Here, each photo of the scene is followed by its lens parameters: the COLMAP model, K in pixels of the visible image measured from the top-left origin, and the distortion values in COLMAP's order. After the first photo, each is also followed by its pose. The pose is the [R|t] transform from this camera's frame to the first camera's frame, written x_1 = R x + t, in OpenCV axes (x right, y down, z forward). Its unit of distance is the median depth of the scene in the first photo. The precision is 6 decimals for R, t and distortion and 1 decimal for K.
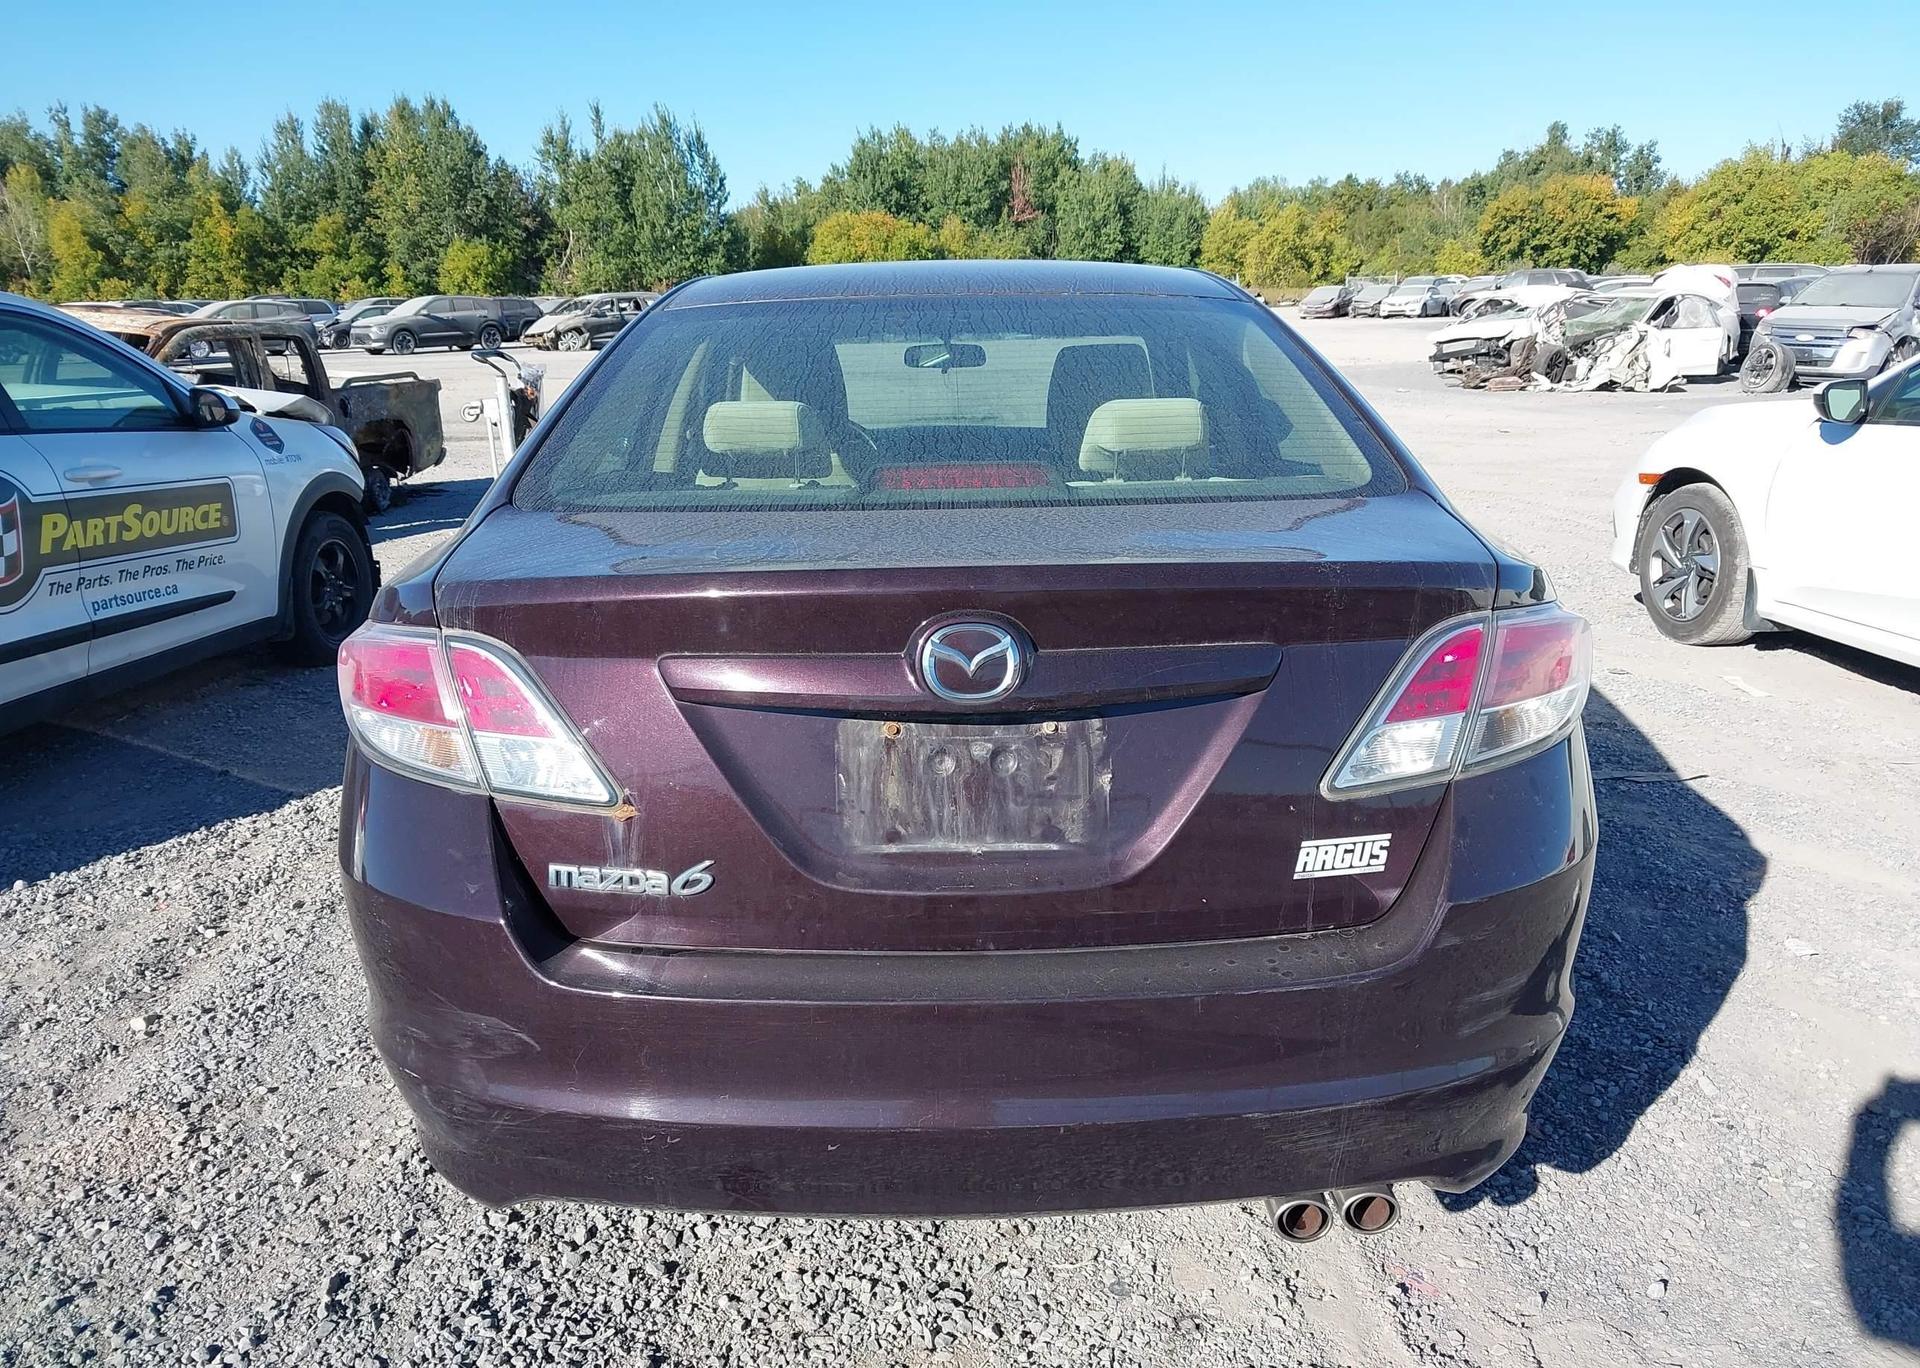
lens RADIAL K [[1489.6, 0, 954.0], [0, 1489.6, 687.7], [0, 0, 1]] dist [0.005999, -0.011268]
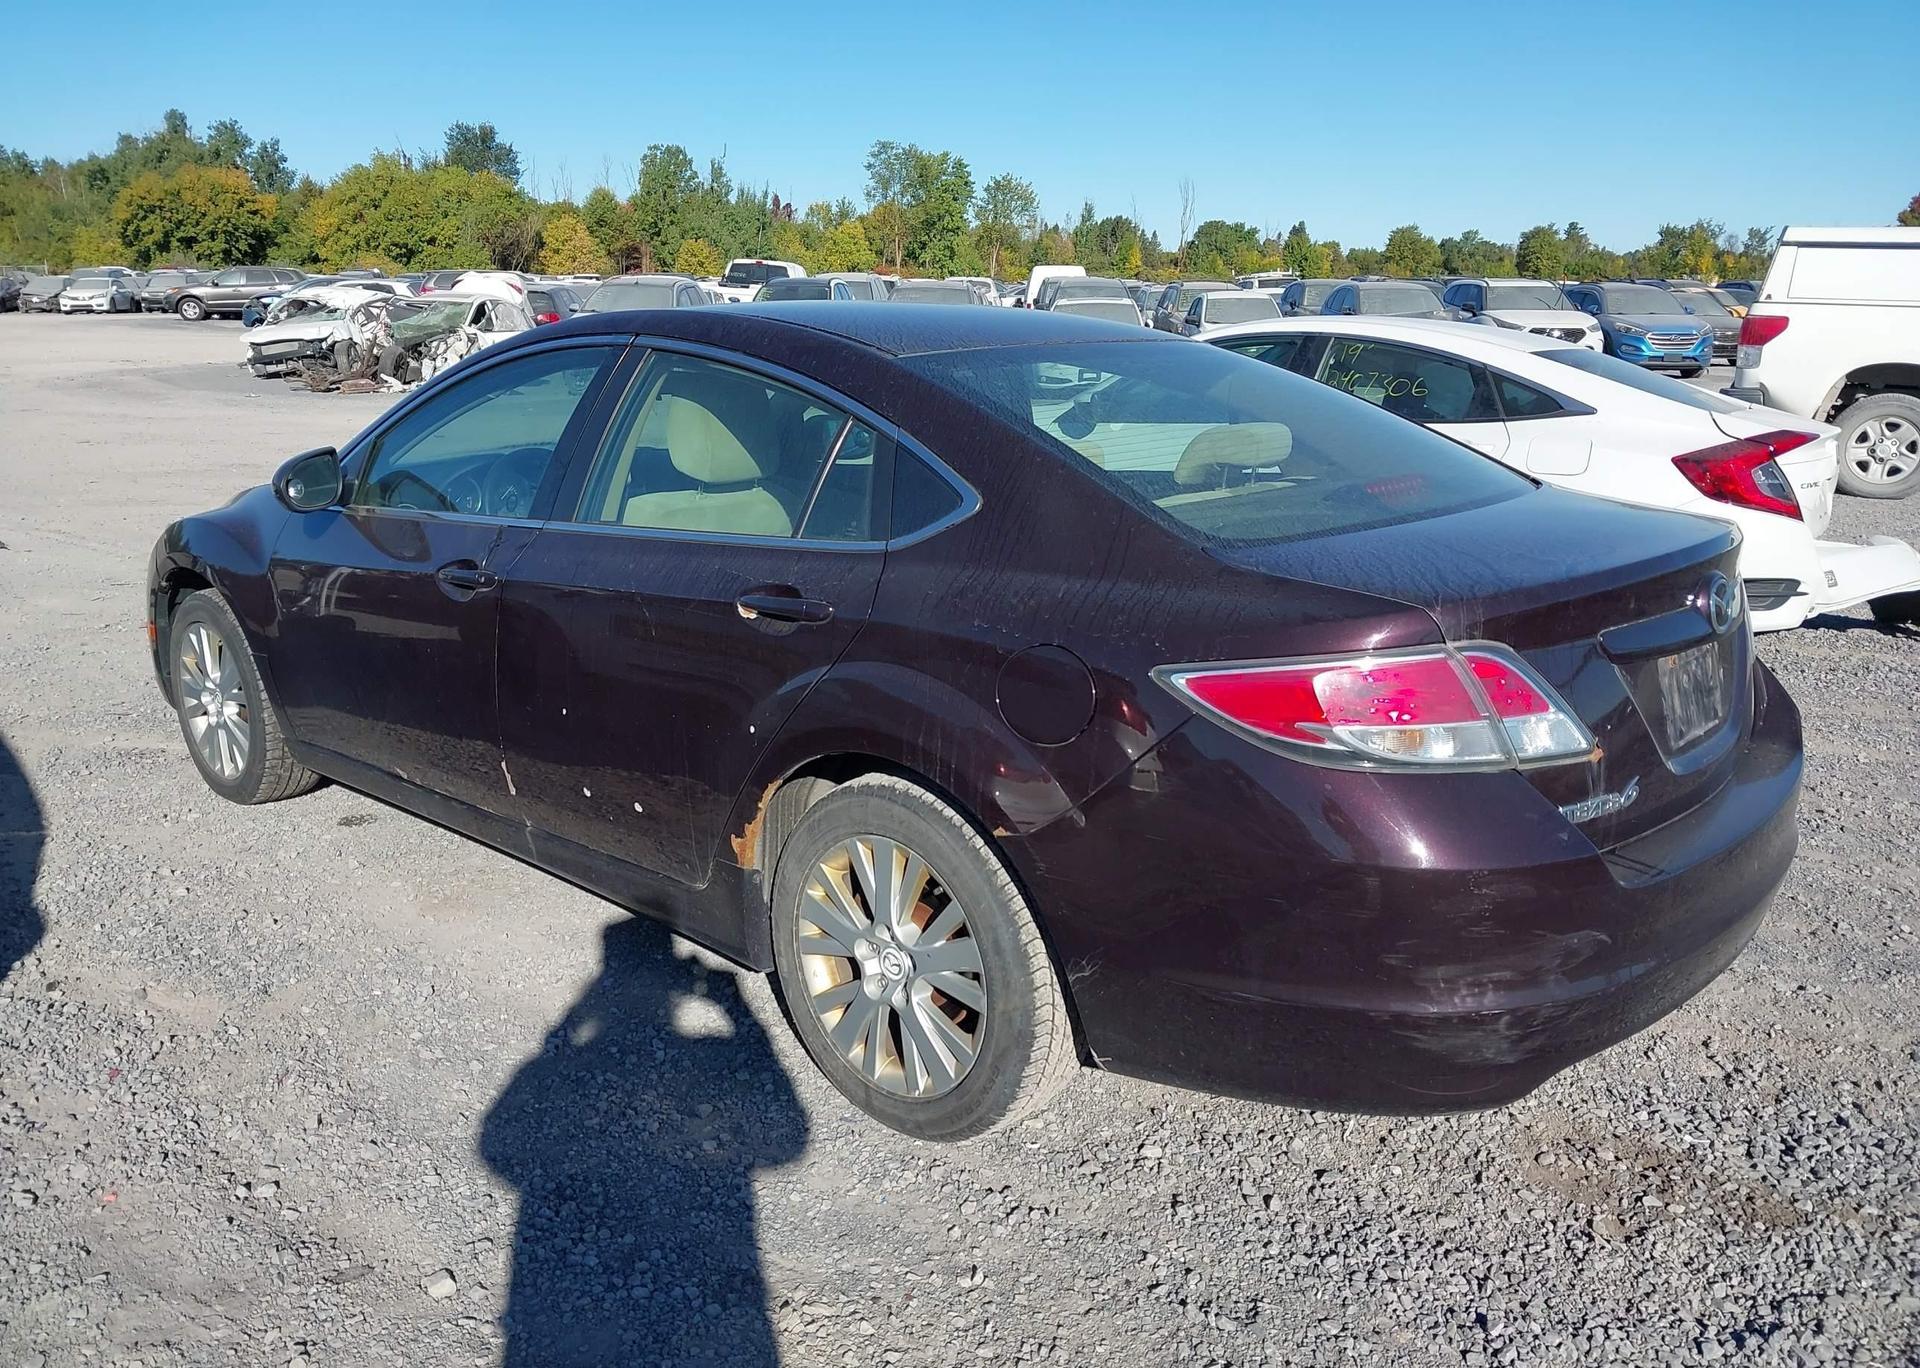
lens RADIAL K [[1491.9, 0, 960.0], [0, 1491.9, 684.0], [0, 0, 1]] dist [-0.004418, 0.007763]
pose [[0.673025, -0.163504, 0.721321, -0.110507], [0.163905, 0.983981, 0.070112, -0.011625], [-0.721230, 0.071041, 0.689043, 0.035791]]
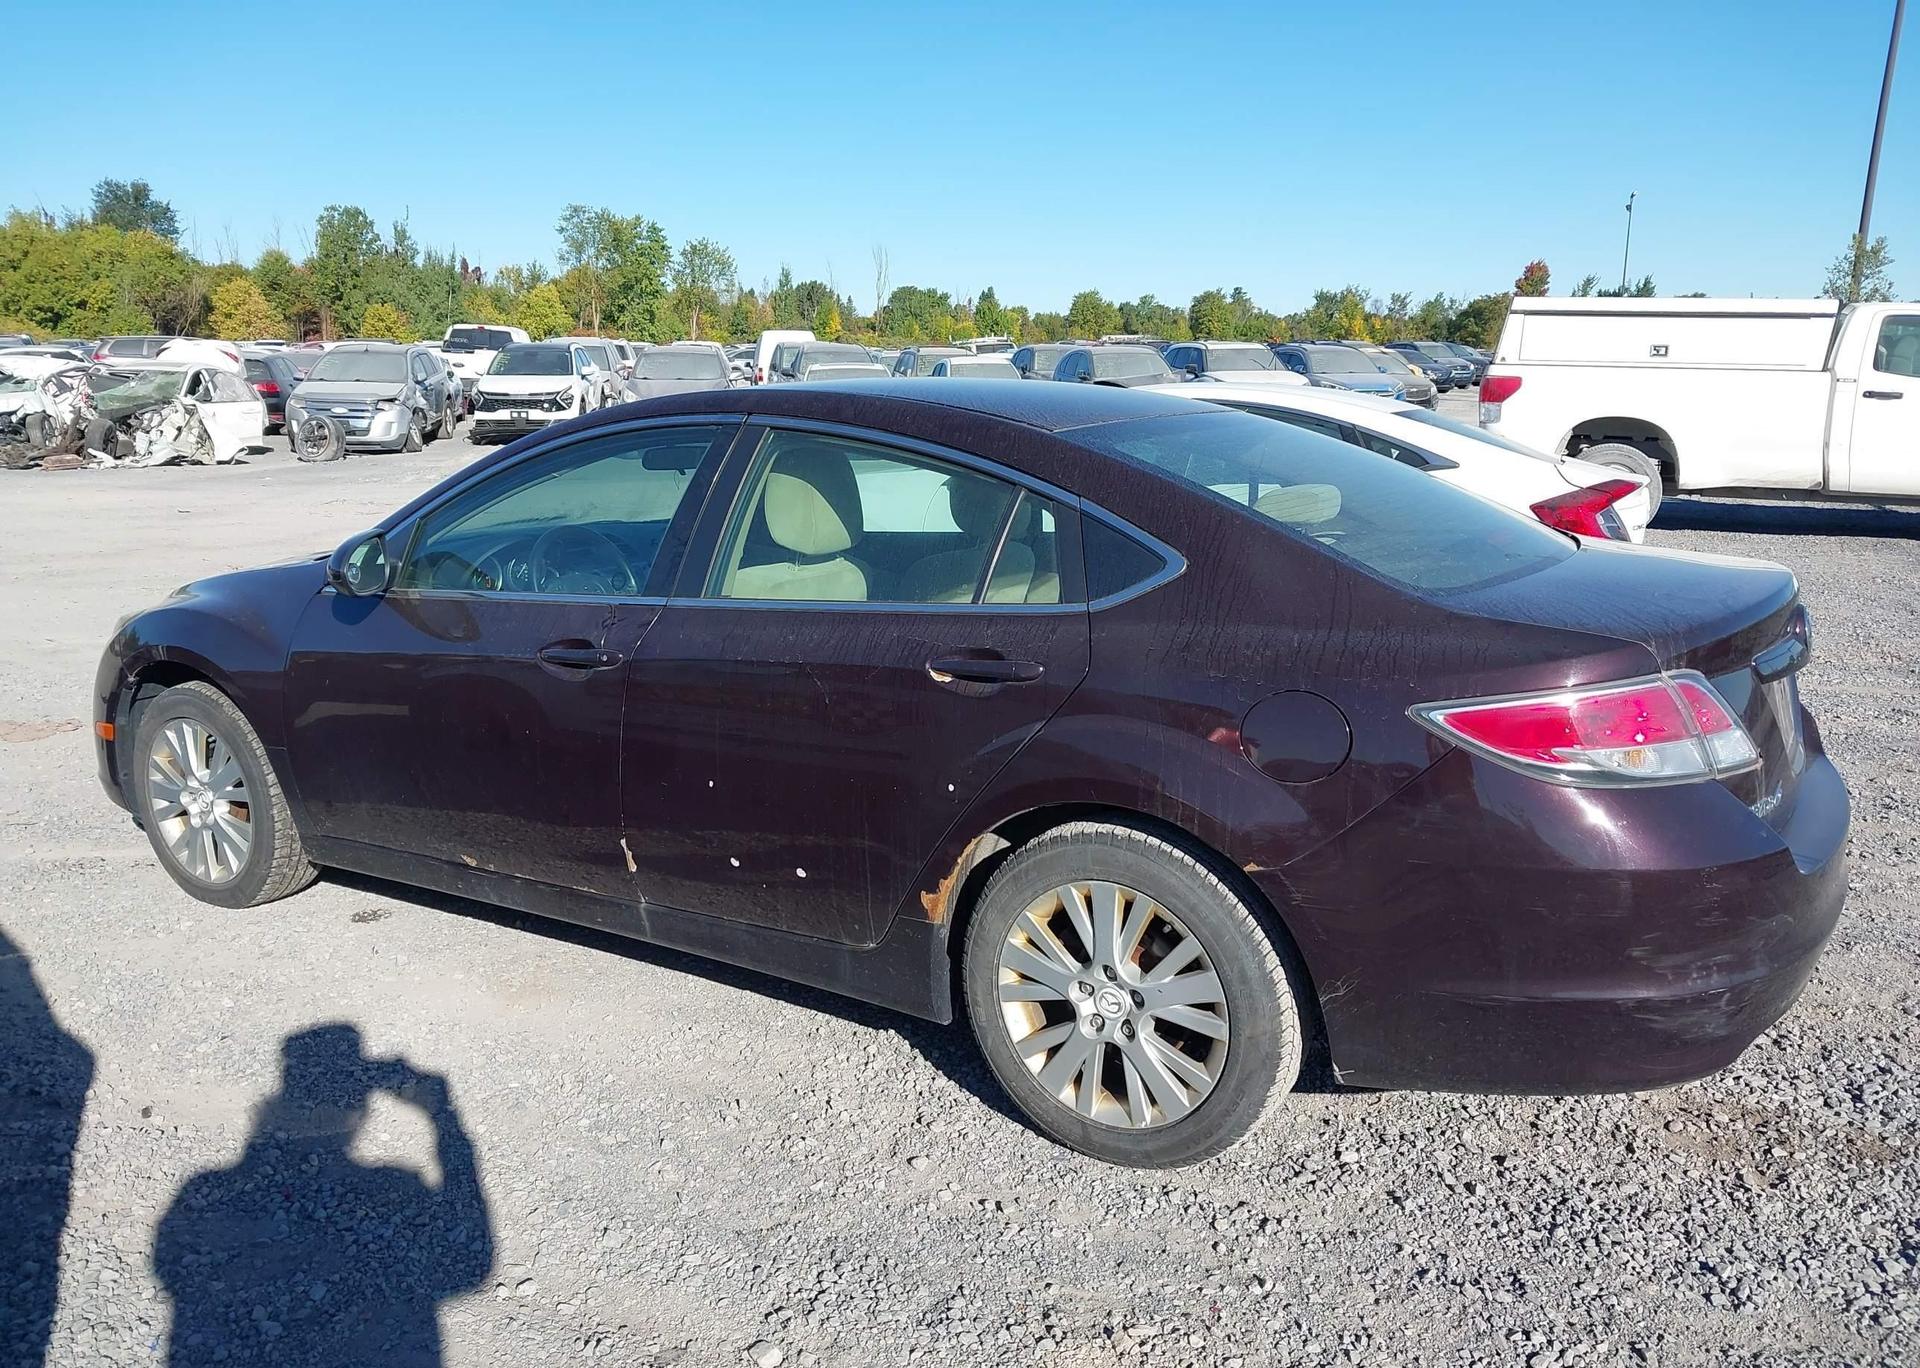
lens RADIAL K [[1489.6, 0, 954.0], [0, 1489.6, 687.7], [0, 0, 1]] dist [0.005999, -0.011268]
pose [[0.520434, -0.164604, 0.837887, -0.137803], [0.200893, 0.977305, 0.067213, -0.018684], [-0.829934, 0.133346, 0.541690, 0.061092]]
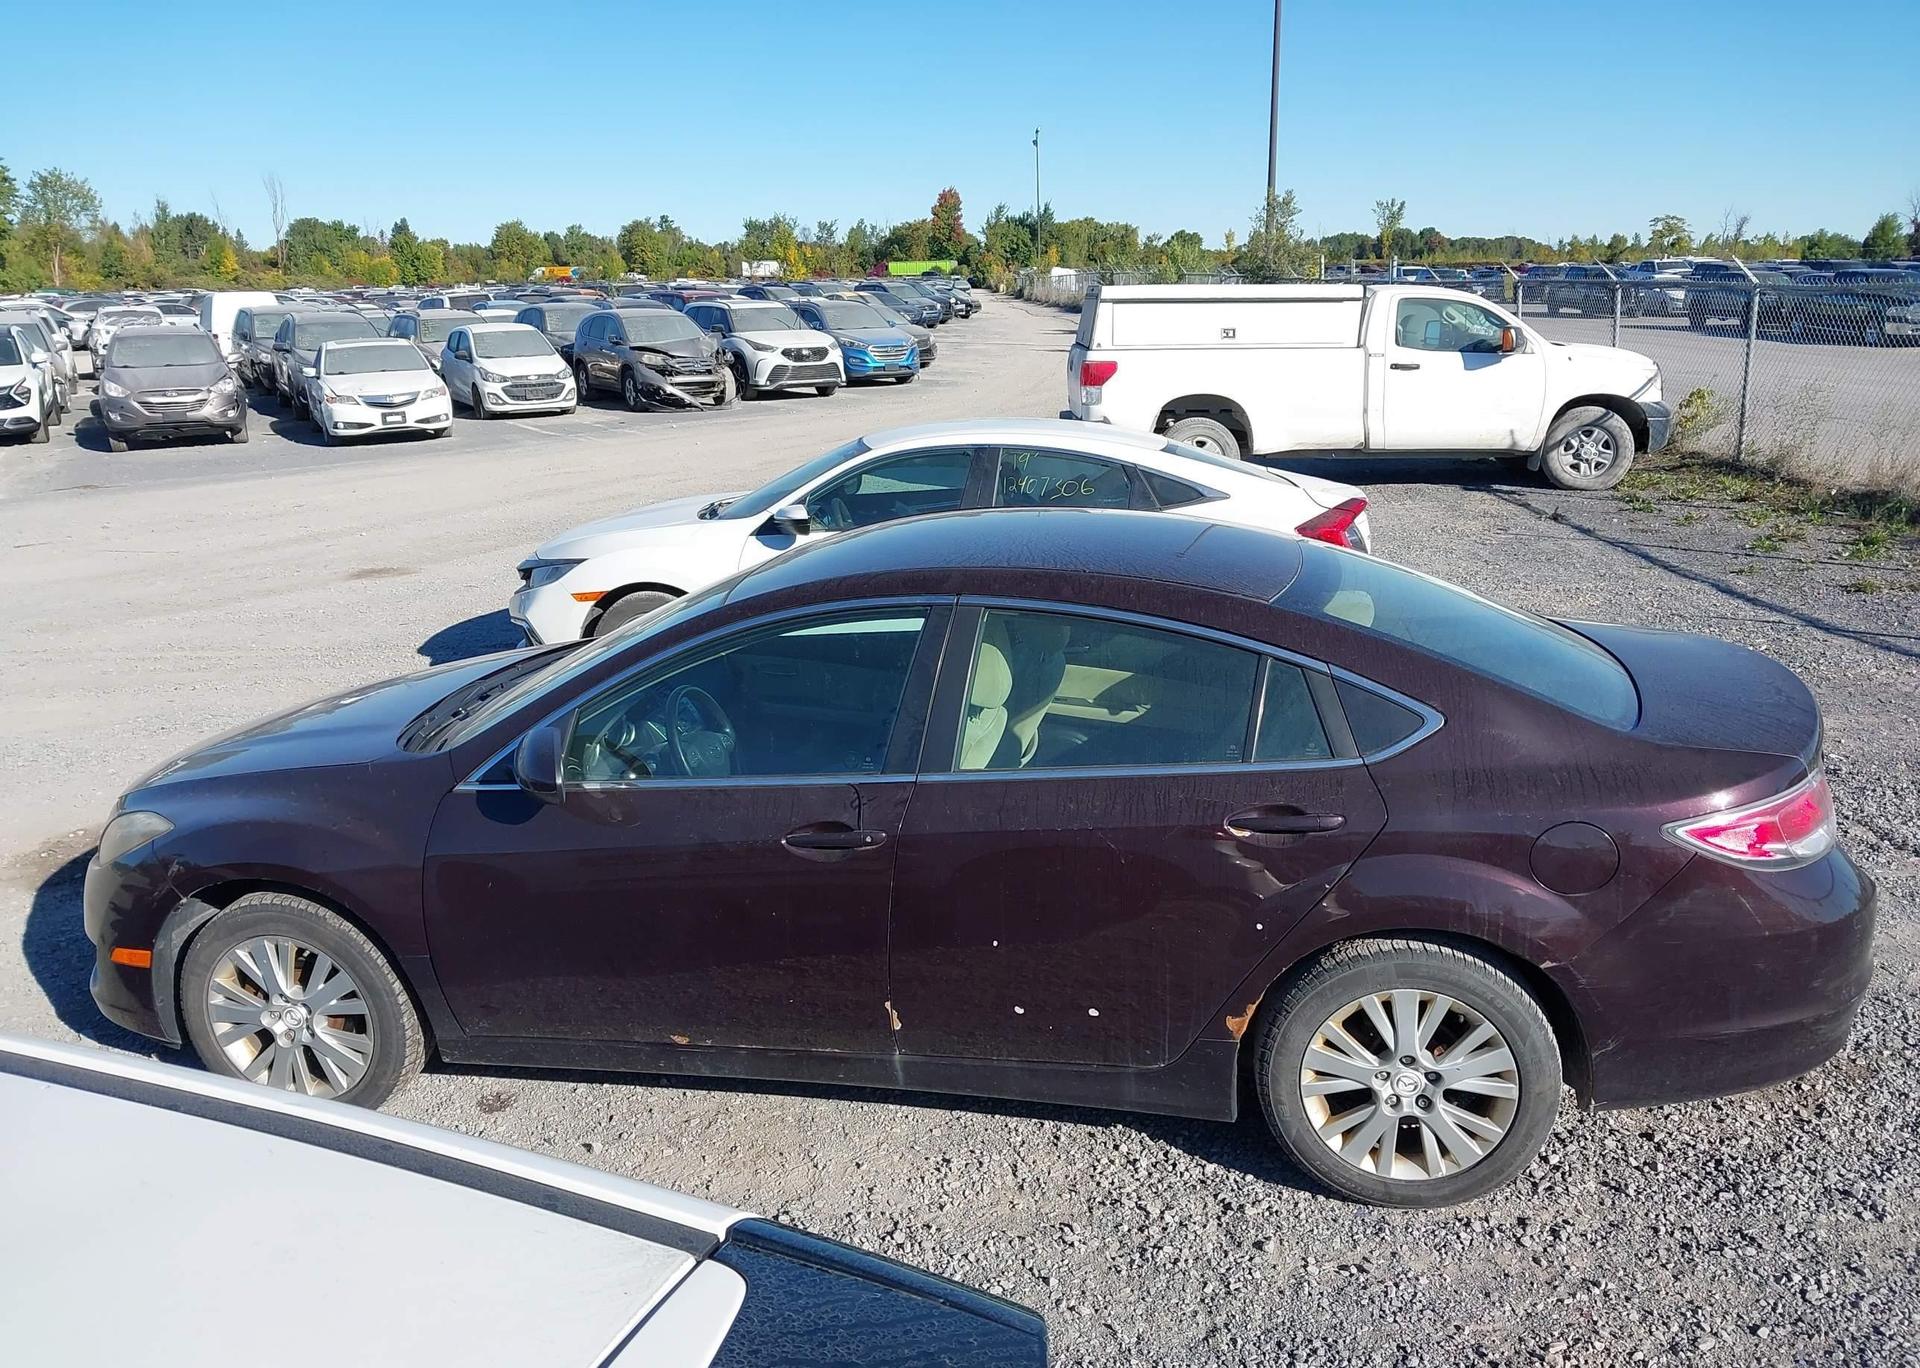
lens RADIAL K [[1490.5, 0, 941.3], [0, 1490.5, 683.8], [0, 0, 1]] dist [0.061425, -0.114080]
pose [[0.194138, -0.238064, 0.951649, -0.172772], [0.261737, 0.947509, 0.183633, -0.058013], [-0.945412, 0.213432, 0.246257, 0.116244]]
